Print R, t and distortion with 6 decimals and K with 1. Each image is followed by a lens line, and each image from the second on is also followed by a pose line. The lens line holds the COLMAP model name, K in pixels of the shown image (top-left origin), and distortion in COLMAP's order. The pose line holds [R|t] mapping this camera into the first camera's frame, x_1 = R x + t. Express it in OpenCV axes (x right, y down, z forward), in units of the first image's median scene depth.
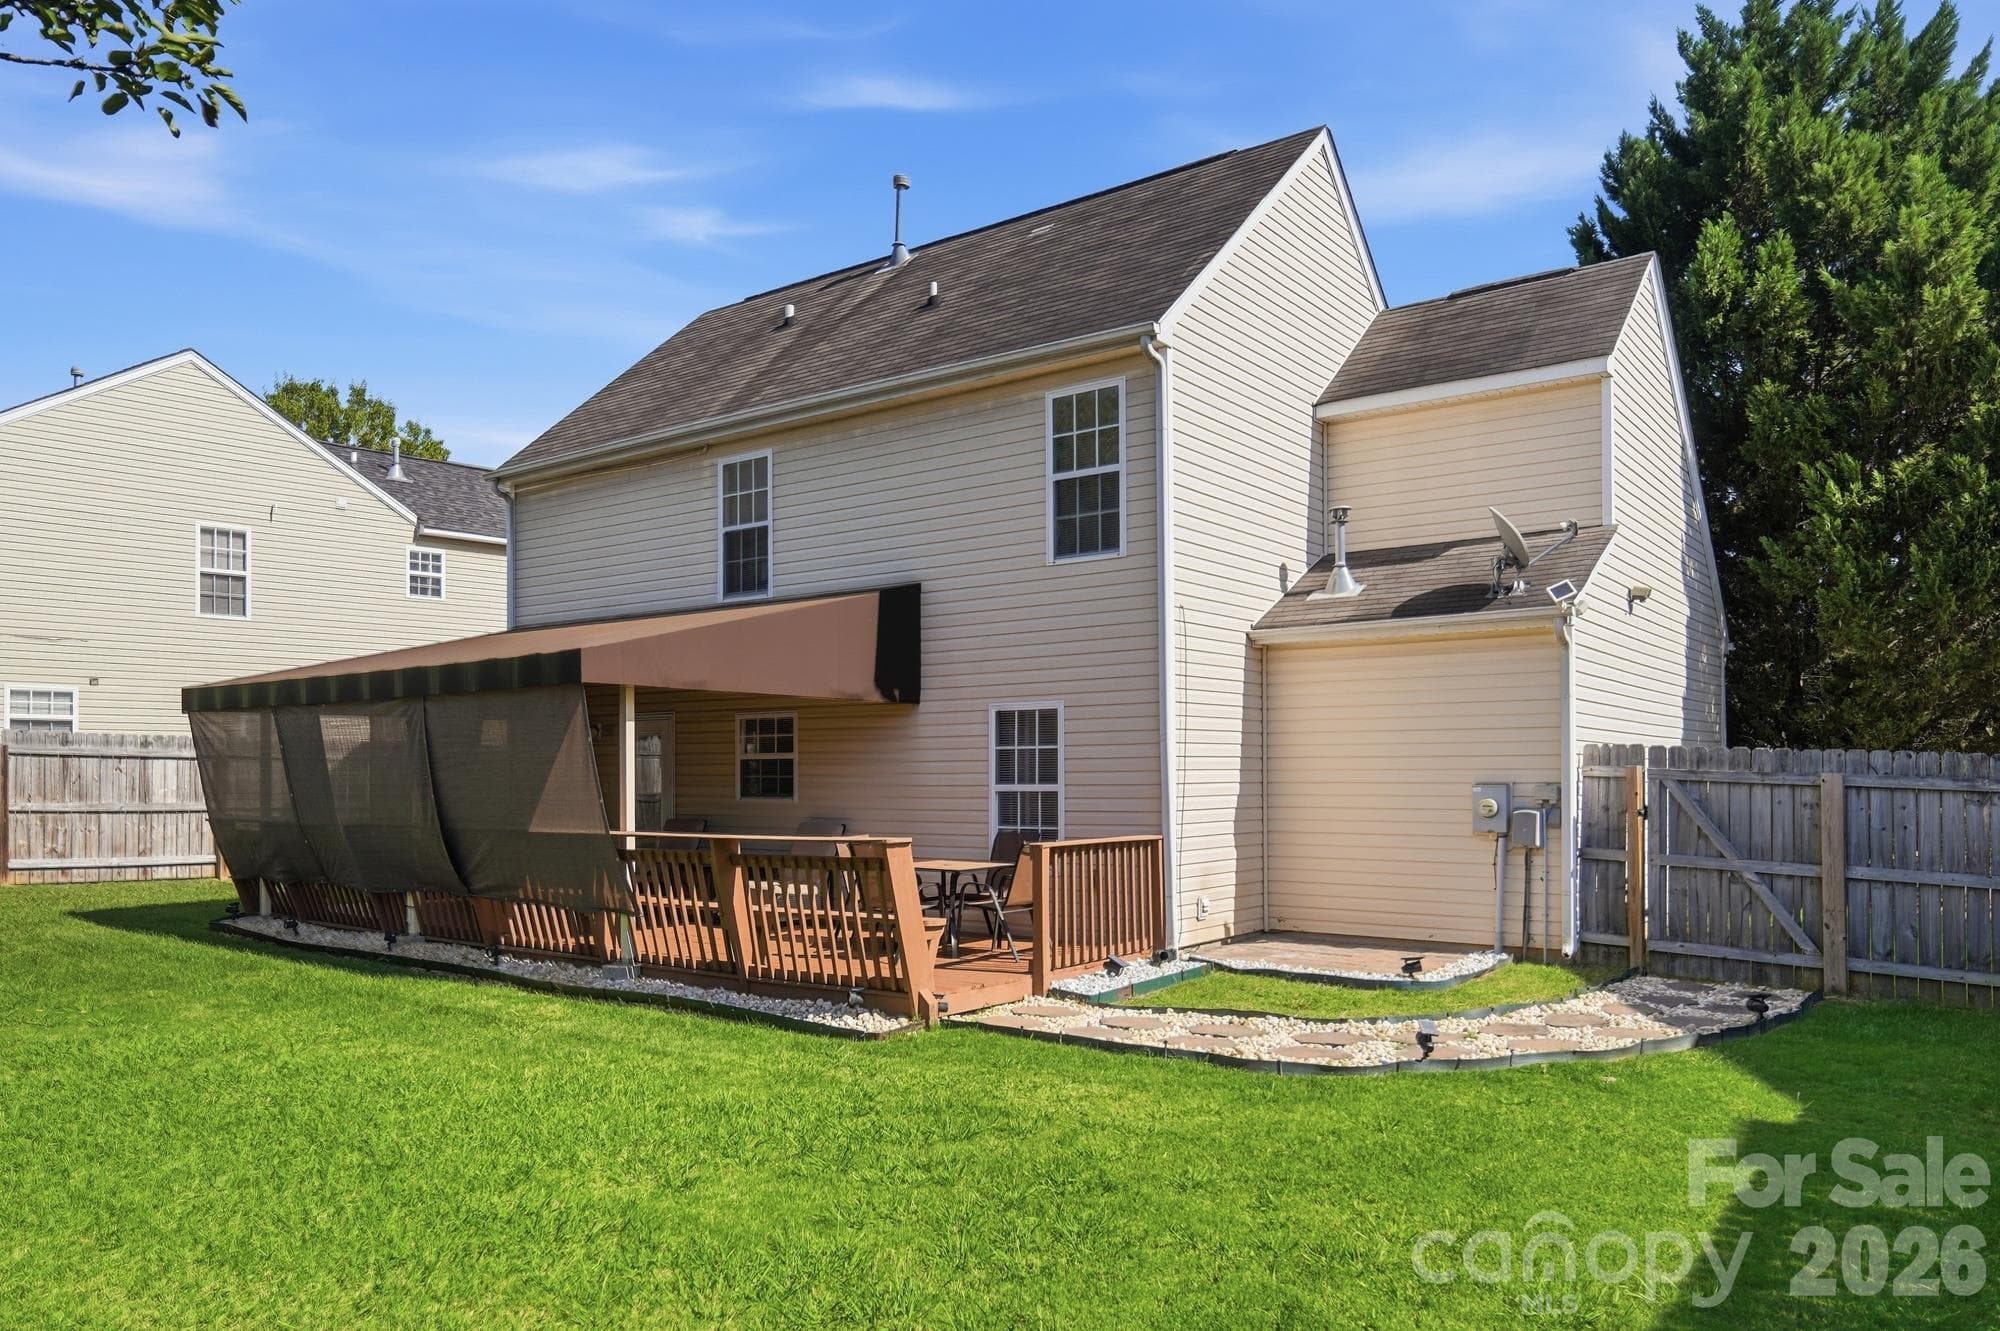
lens RADIAL K [[1377.6, 0, 998.4], [0, 1377.6, 741.3], [0, 0, 1]] dist [0.028122, 0.000450]
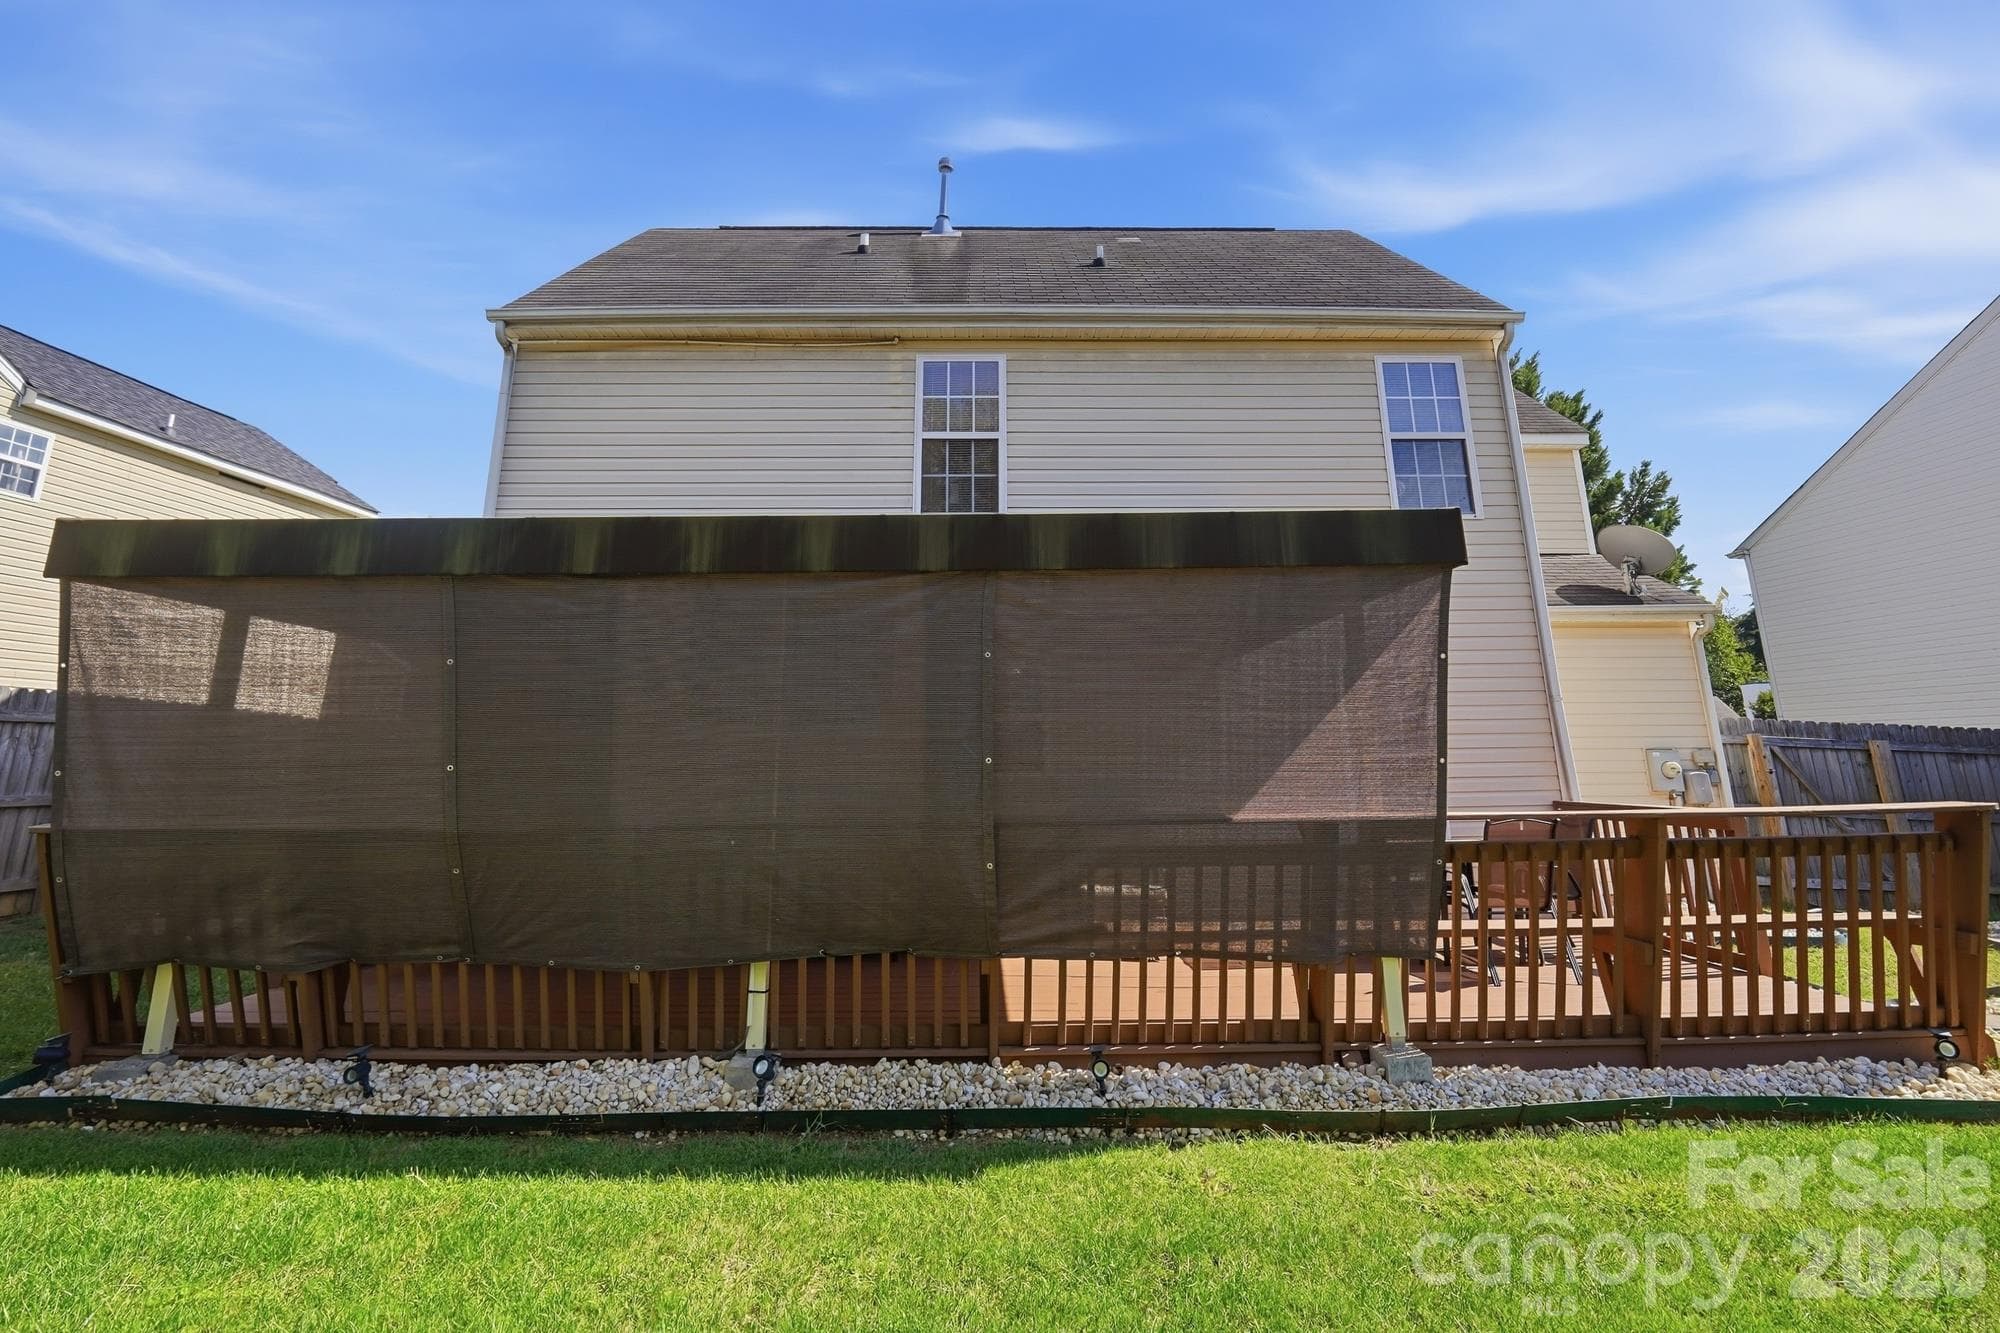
lens RADIAL K [[967.0, 0, 998.6], [0, 967.0, 492.8], [0, 0, 1]] dist [-0.000816, -0.000216]
pose [[0.791320, 0.165414, 0.588601, -0.584256], [-0.006340, 0.964874, -0.262635, 0.036360], [-0.611370, 0.204096, 0.764573, 0.632999]]
